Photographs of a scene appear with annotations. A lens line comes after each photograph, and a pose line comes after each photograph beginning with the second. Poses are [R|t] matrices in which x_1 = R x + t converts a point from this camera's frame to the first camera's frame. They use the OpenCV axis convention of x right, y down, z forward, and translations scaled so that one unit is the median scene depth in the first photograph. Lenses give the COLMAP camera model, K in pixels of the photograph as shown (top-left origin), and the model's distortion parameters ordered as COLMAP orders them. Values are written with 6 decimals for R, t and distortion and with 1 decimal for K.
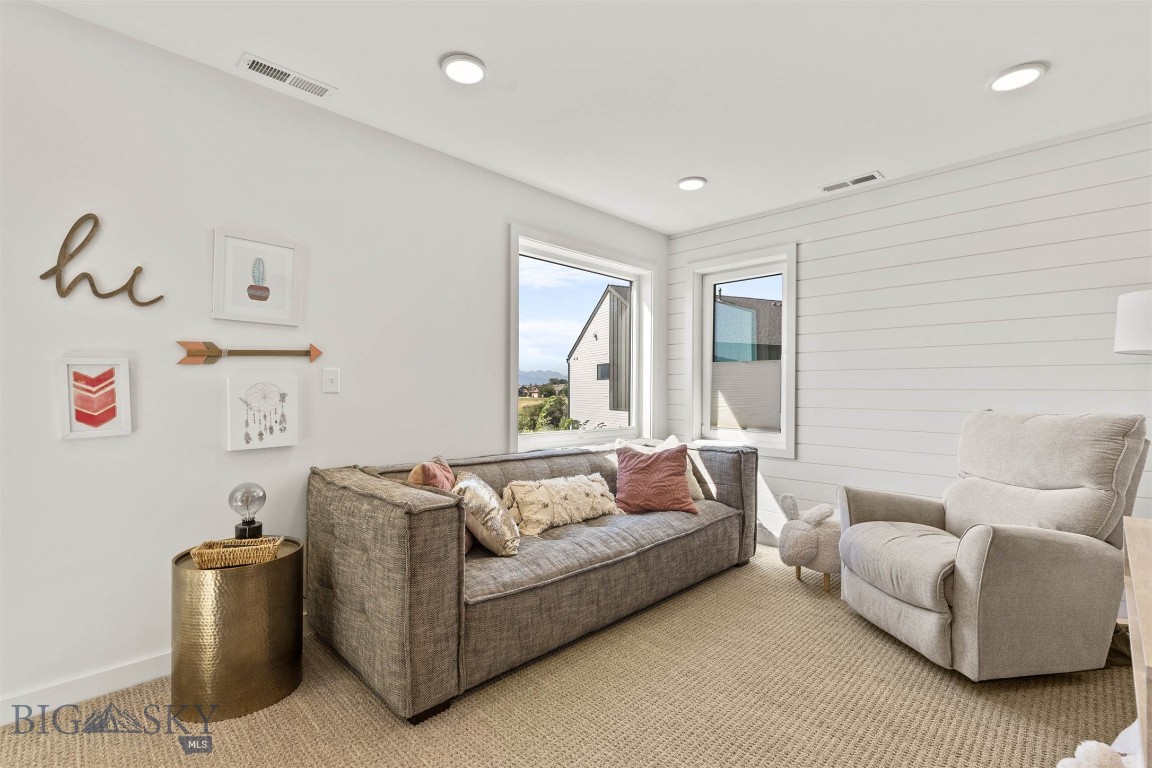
lens RADIAL K [[521.6, 0, 574.9], [0, 521.6, 382.7], [0, 0, 1]] dist [0.012889, -0.001686]
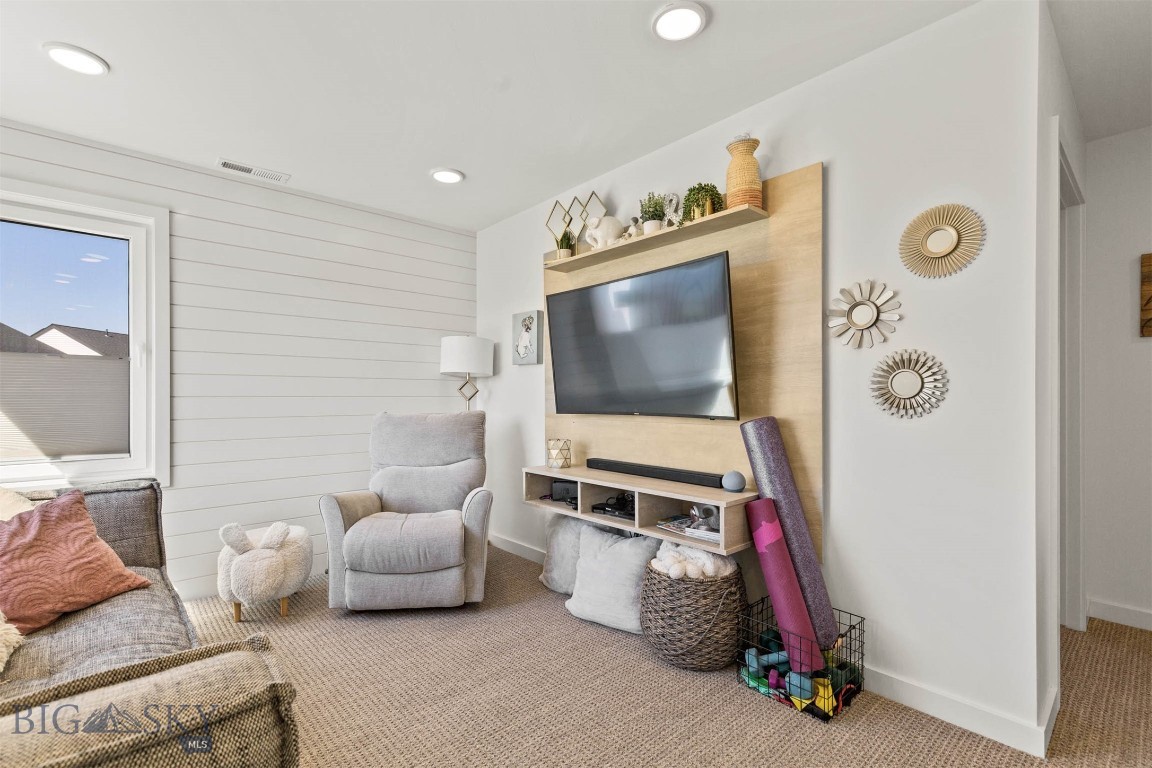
lens RADIAL K [[521.6, 0, 574.5], [0, 521.6, 394.6], [0, 0, 1]] dist [0.012889, -0.001686]
pose [[0.055446, 0.000233, 0.998462, -0.413794], [-0.009939, 0.999951, 0.000319, 0.003408], [-0.998412, -0.009941, 0.055446, 0.444774]]
